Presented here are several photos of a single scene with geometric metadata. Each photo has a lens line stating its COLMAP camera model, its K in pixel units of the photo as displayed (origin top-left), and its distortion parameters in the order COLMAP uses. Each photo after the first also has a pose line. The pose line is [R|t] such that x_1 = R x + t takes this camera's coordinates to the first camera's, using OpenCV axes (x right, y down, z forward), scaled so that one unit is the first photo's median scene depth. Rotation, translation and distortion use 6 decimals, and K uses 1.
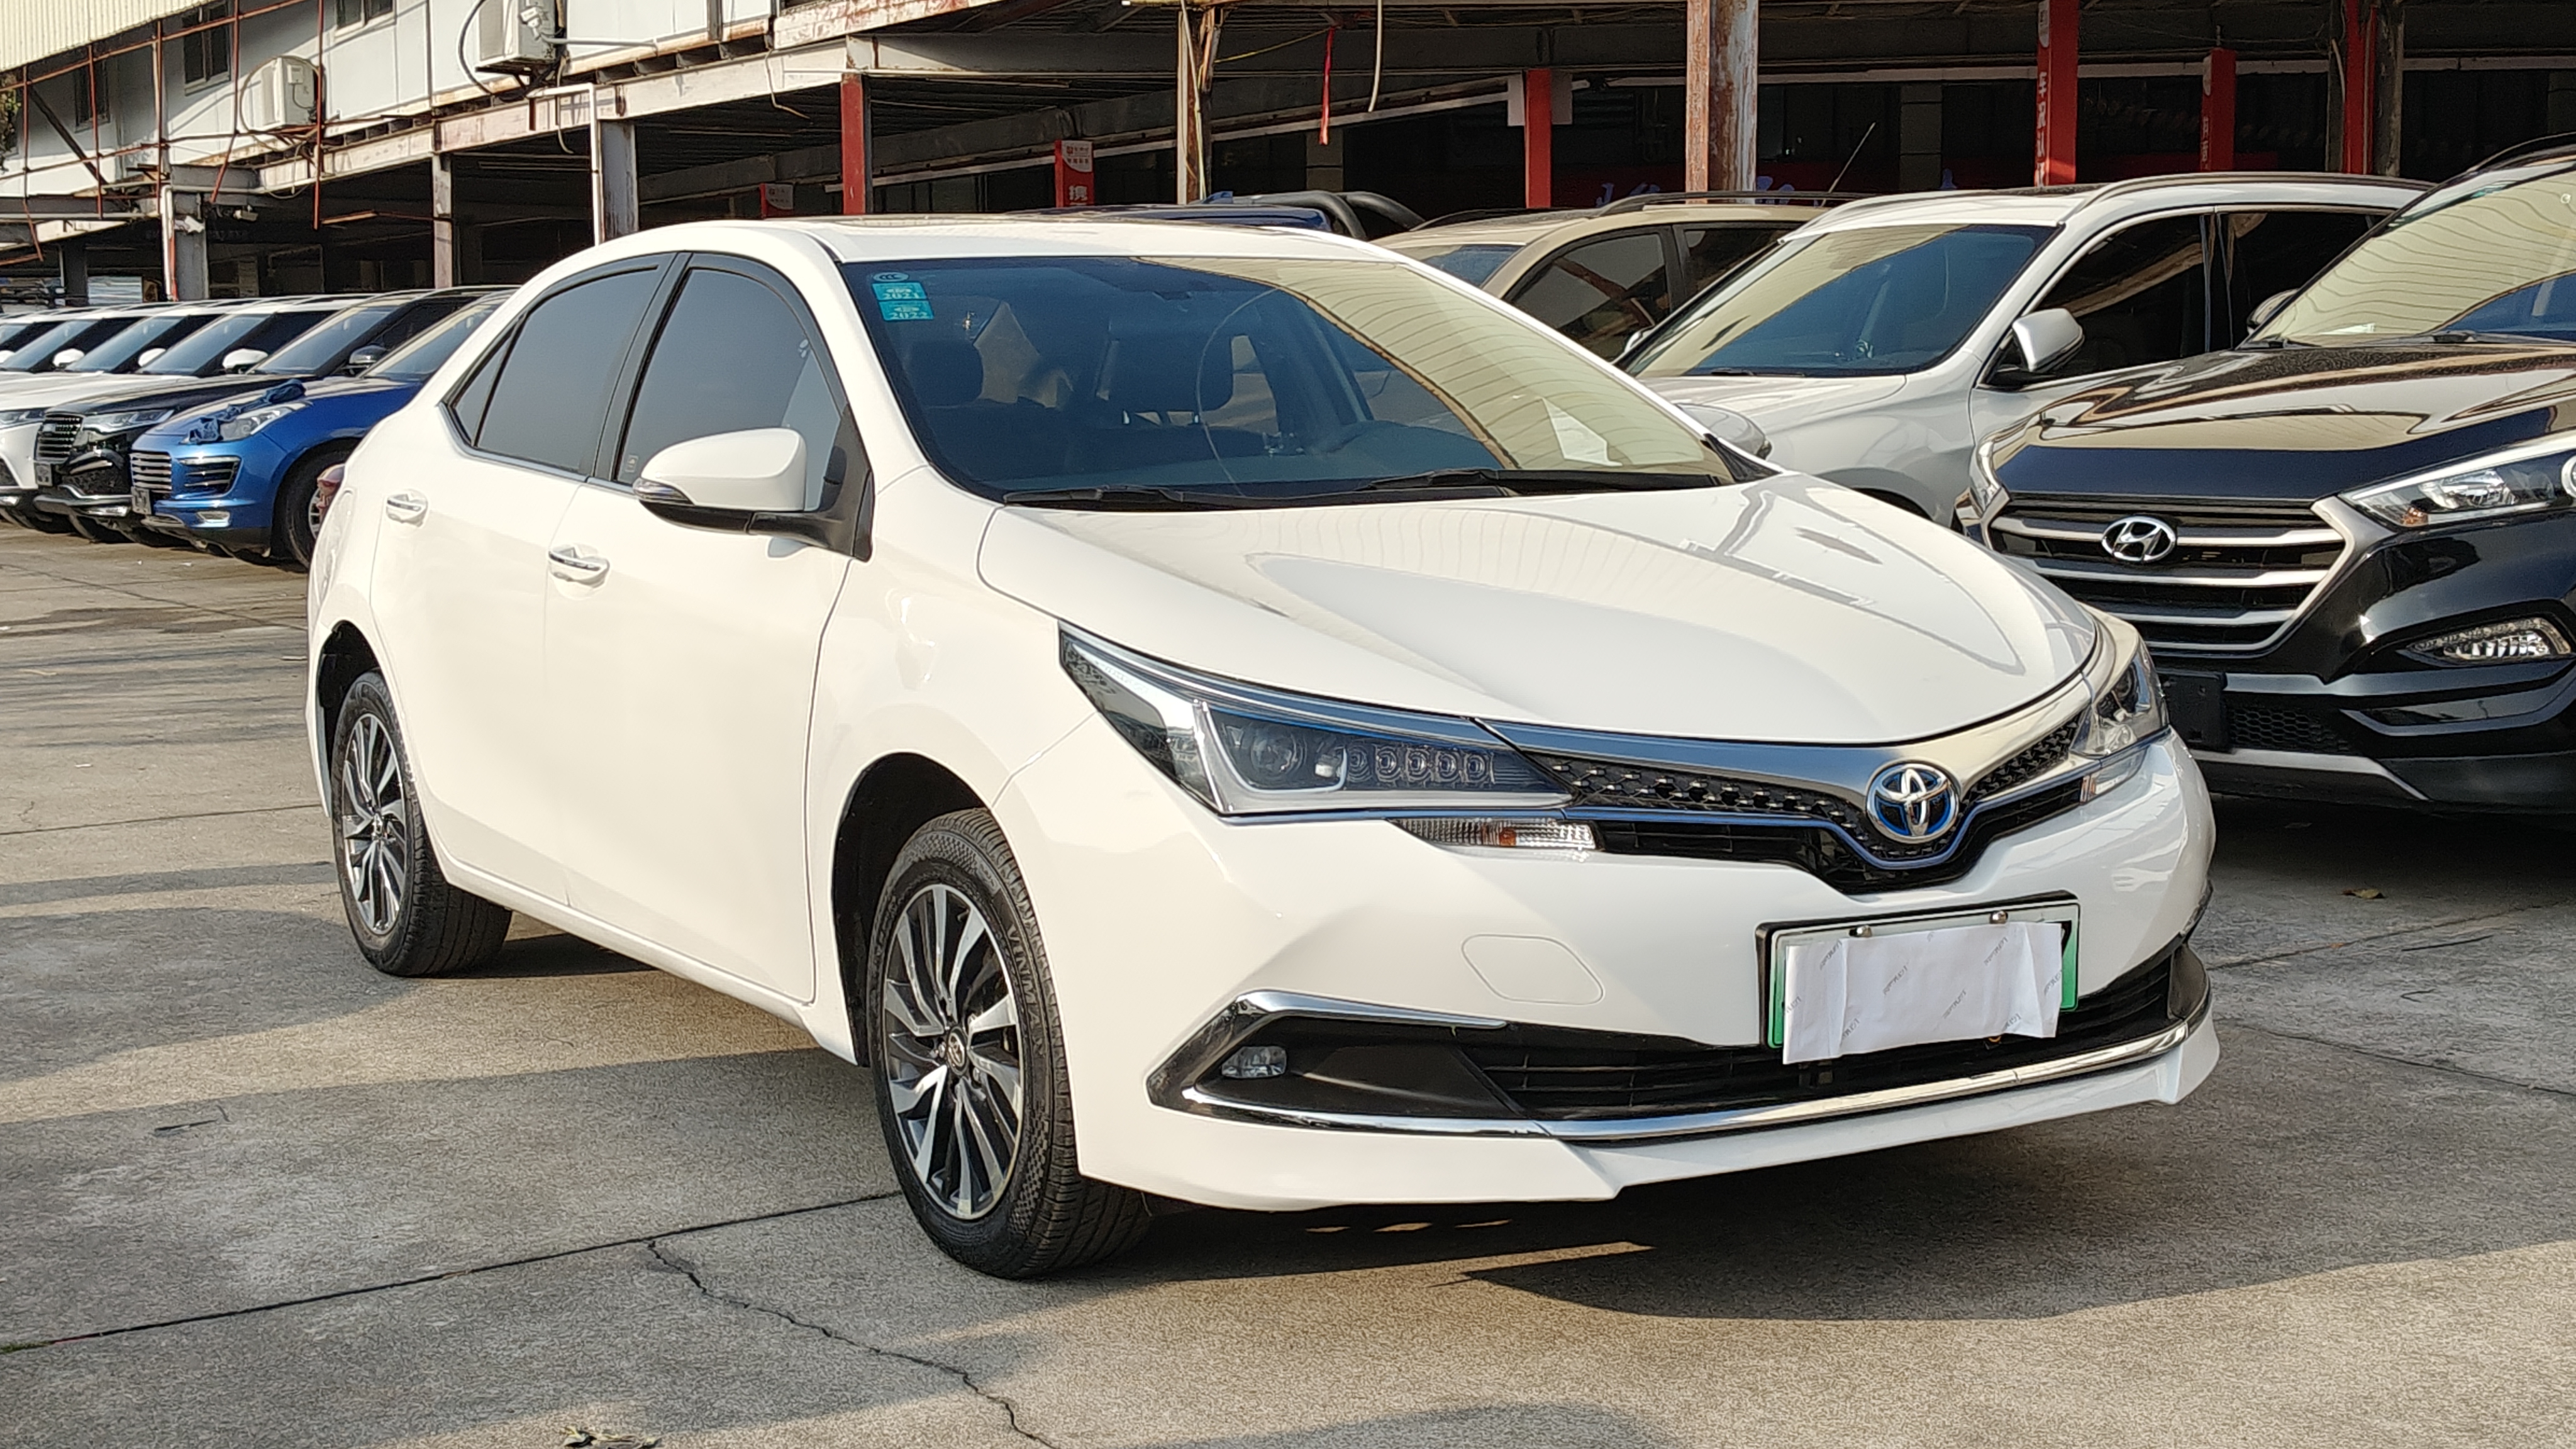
lens RADIAL K [[3455.8, 0, 1285.4], [0, 3455.8, 654.4], [0, 0, 1]] dist [0.144890, 0.000000]
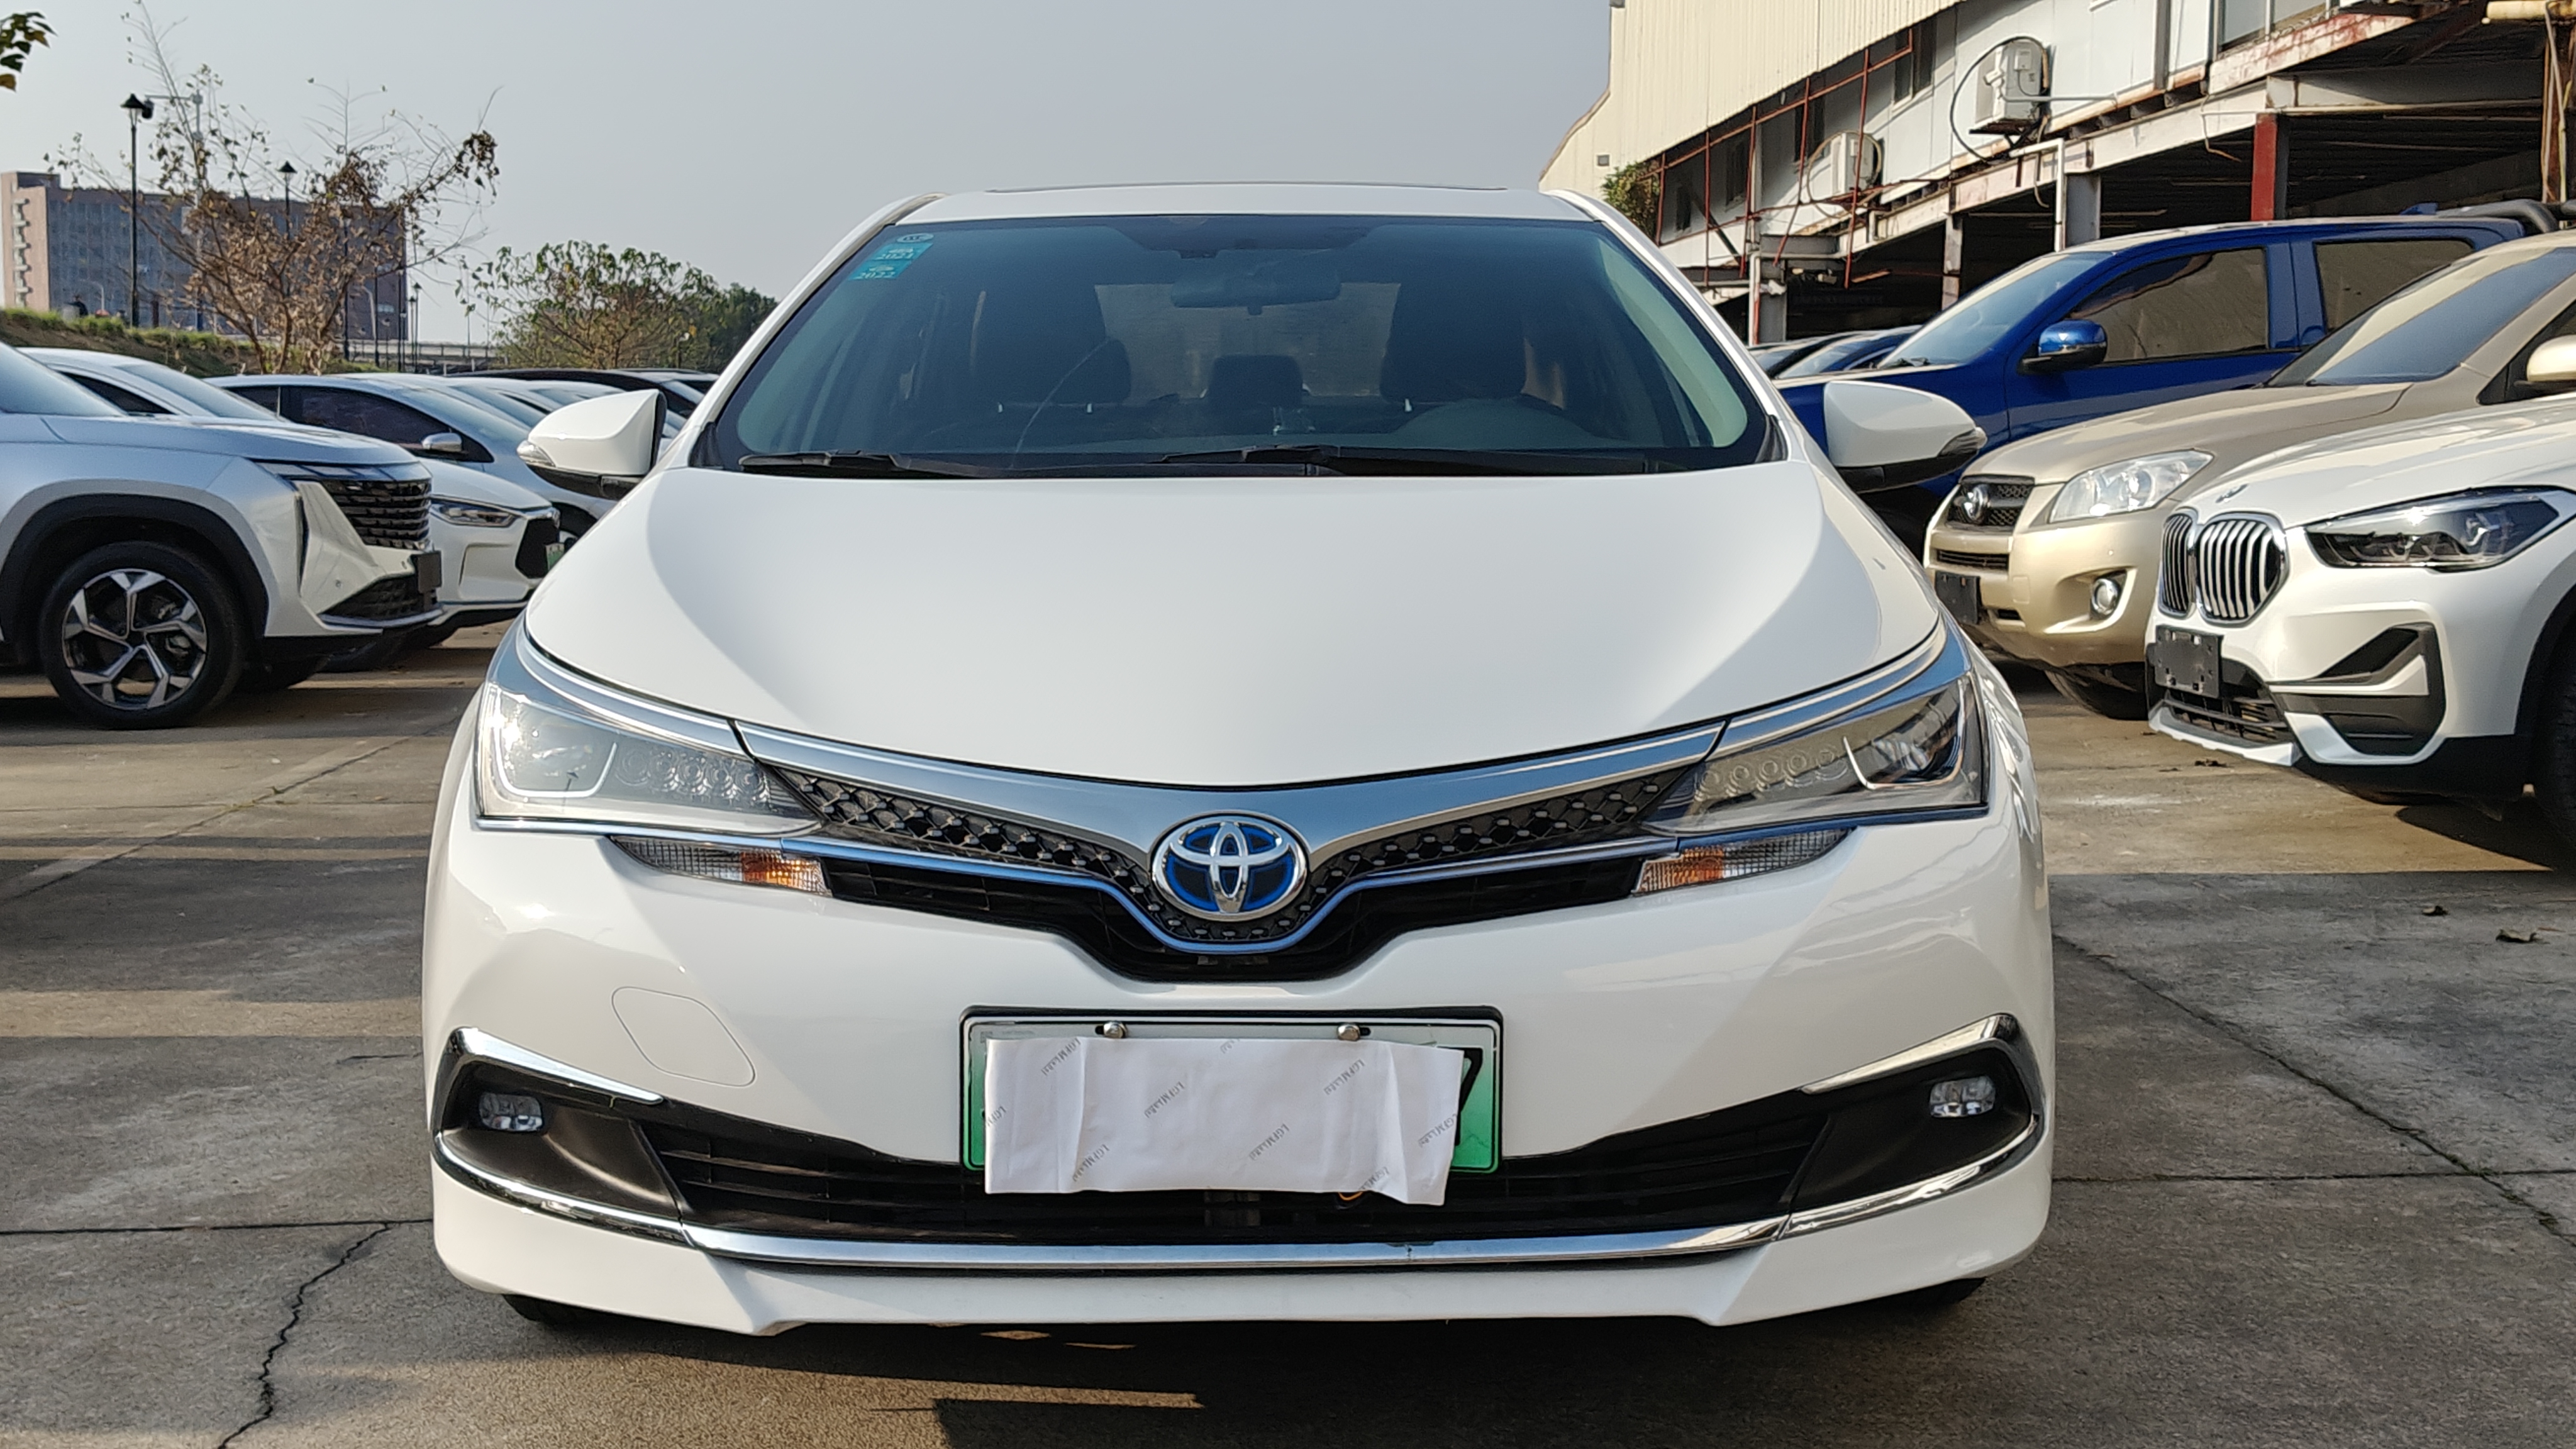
lens RADIAL K [[3161.0, 0, 1302.5], [0, 3161.0, 695.3], [0, 0, 1]] dist [0.020077, 0.000000]
pose [[0.857896, 0.052222, -0.511163, 0.107394], [-0.051705, 0.998546, 0.015237, -0.001084], [0.511215, 0.013358, 0.859349, 0.084363]]
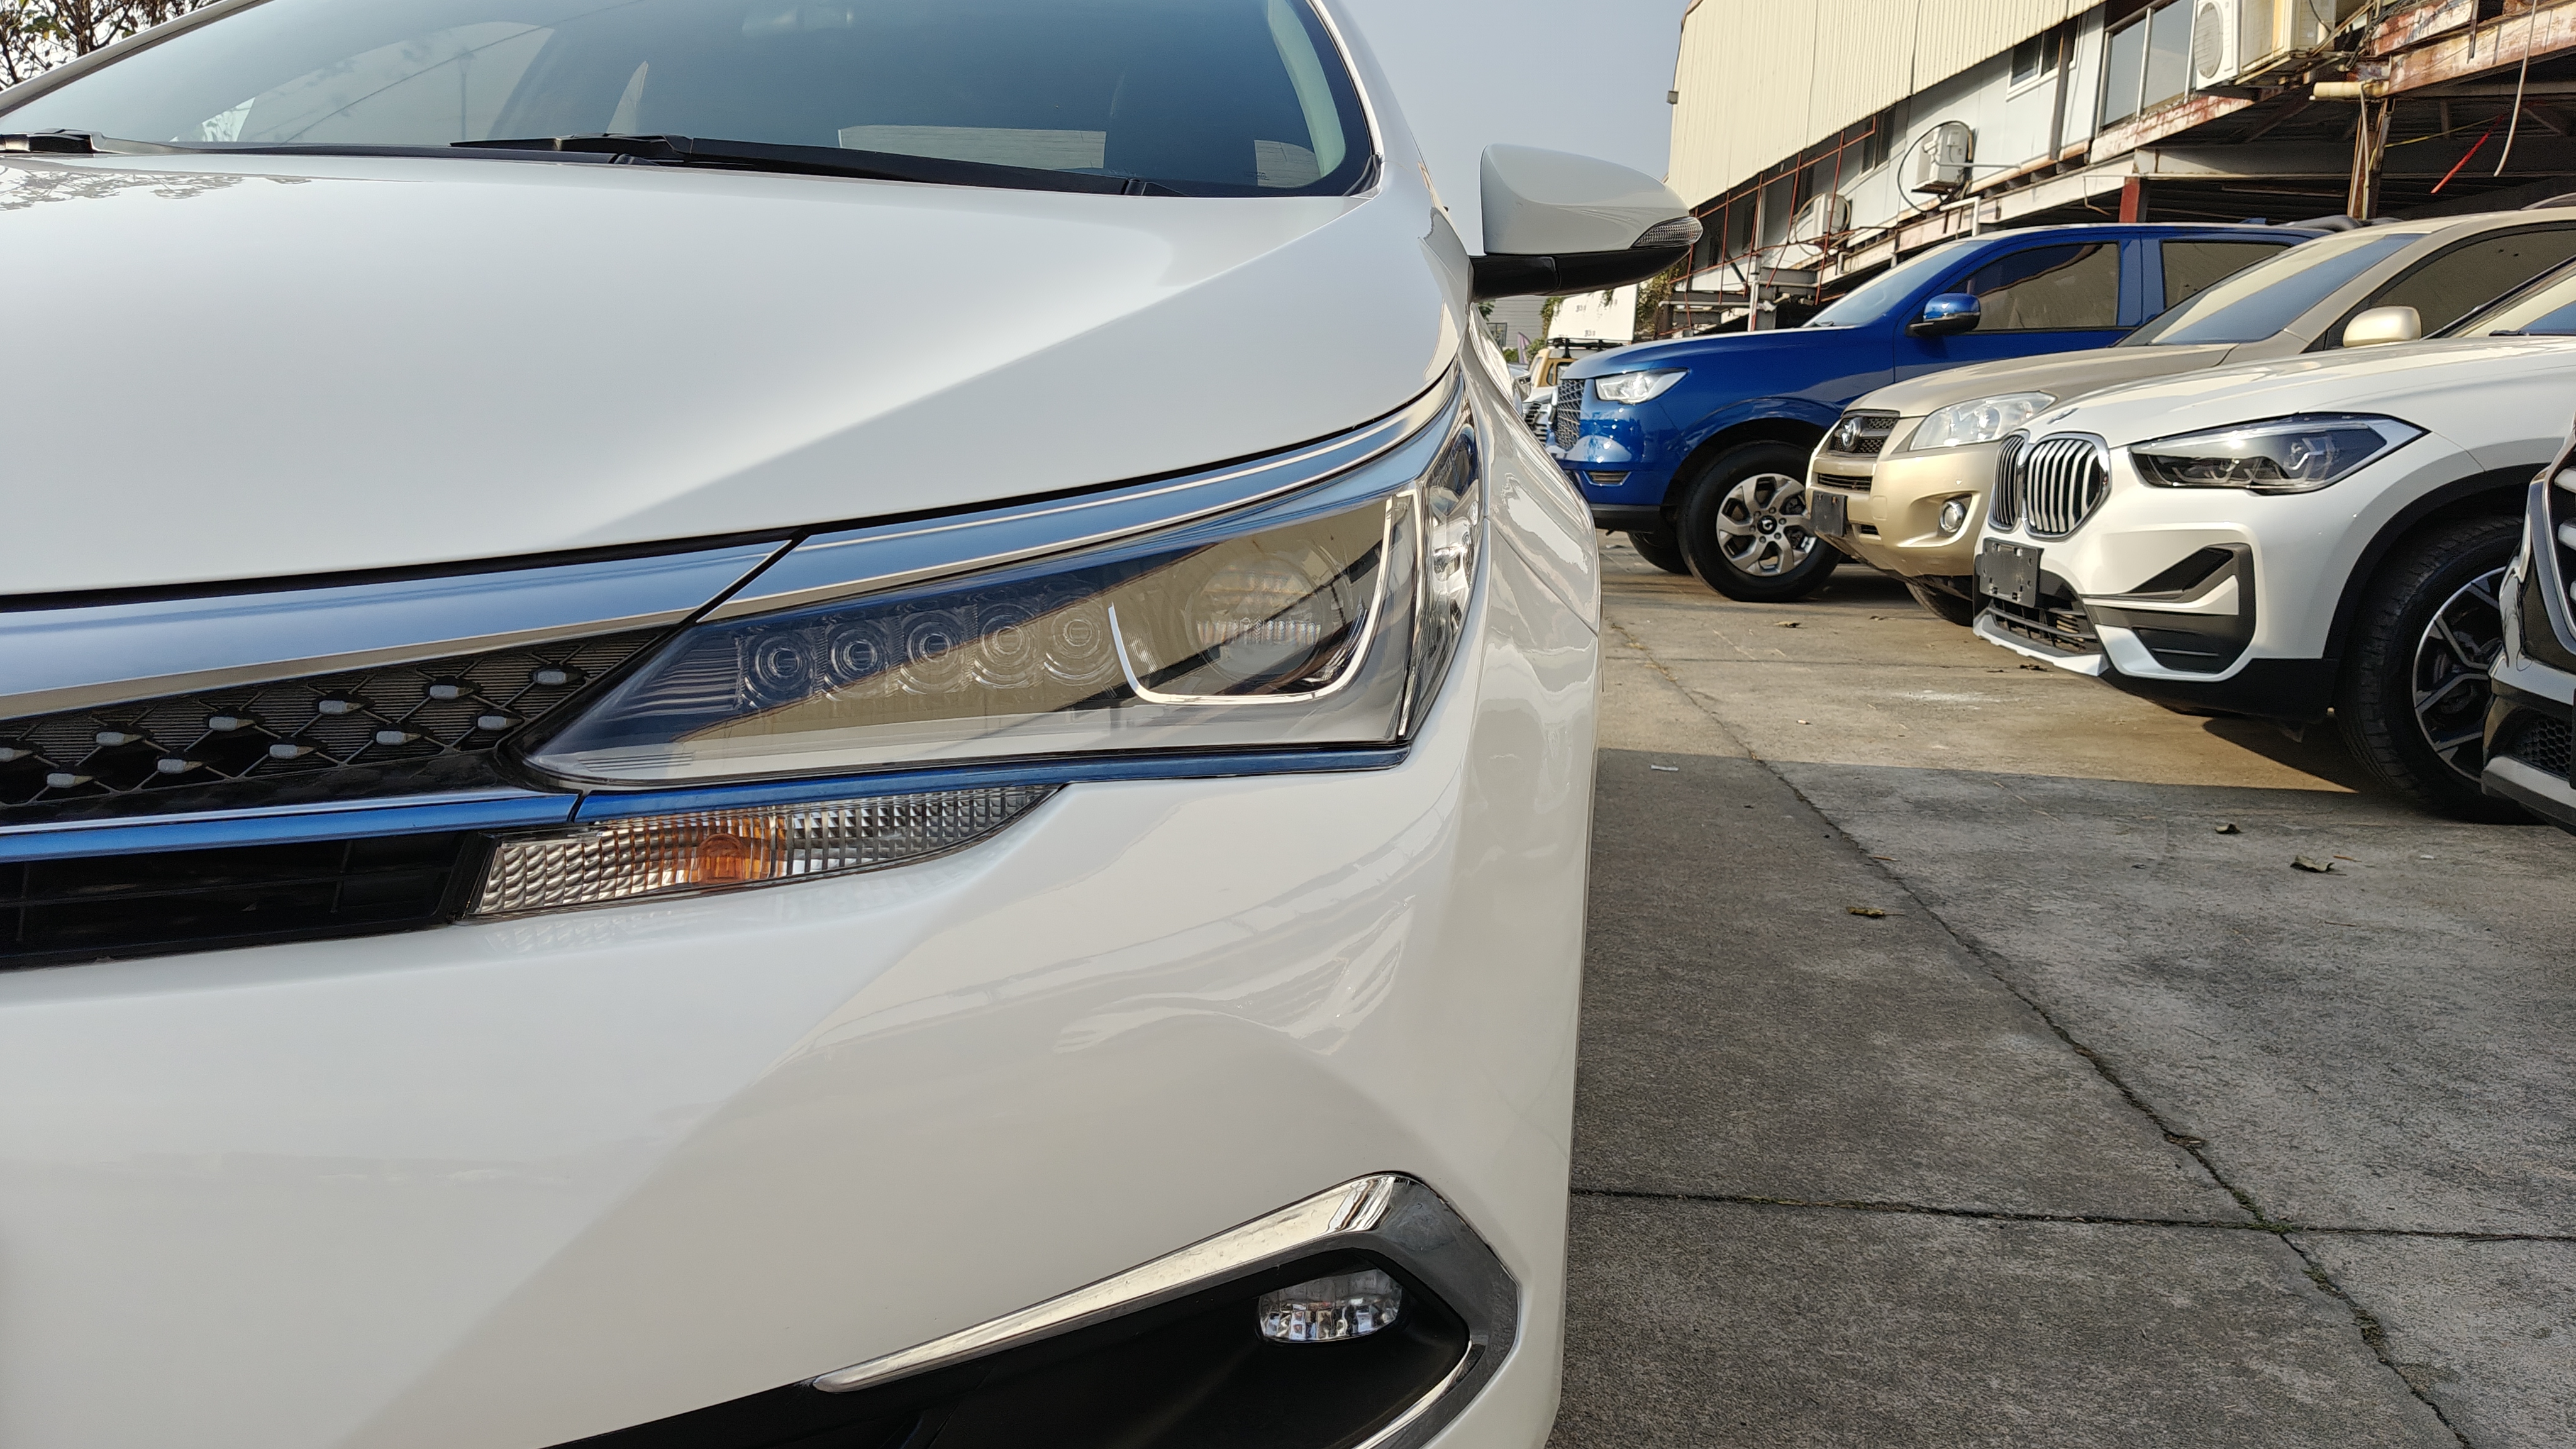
lens RADIAL K [[2040.2, 0, 1341.9], [0, 2040.2, 695.9], [0, 0, 1]] dist [0.039546, -0.112509]
pose [[0.819990, 0.133330, -0.556632, 0.084343], [-0.108895, 0.991069, 0.076974, -0.000042], [0.561923, -0.002504, 0.827186, 0.190099]]
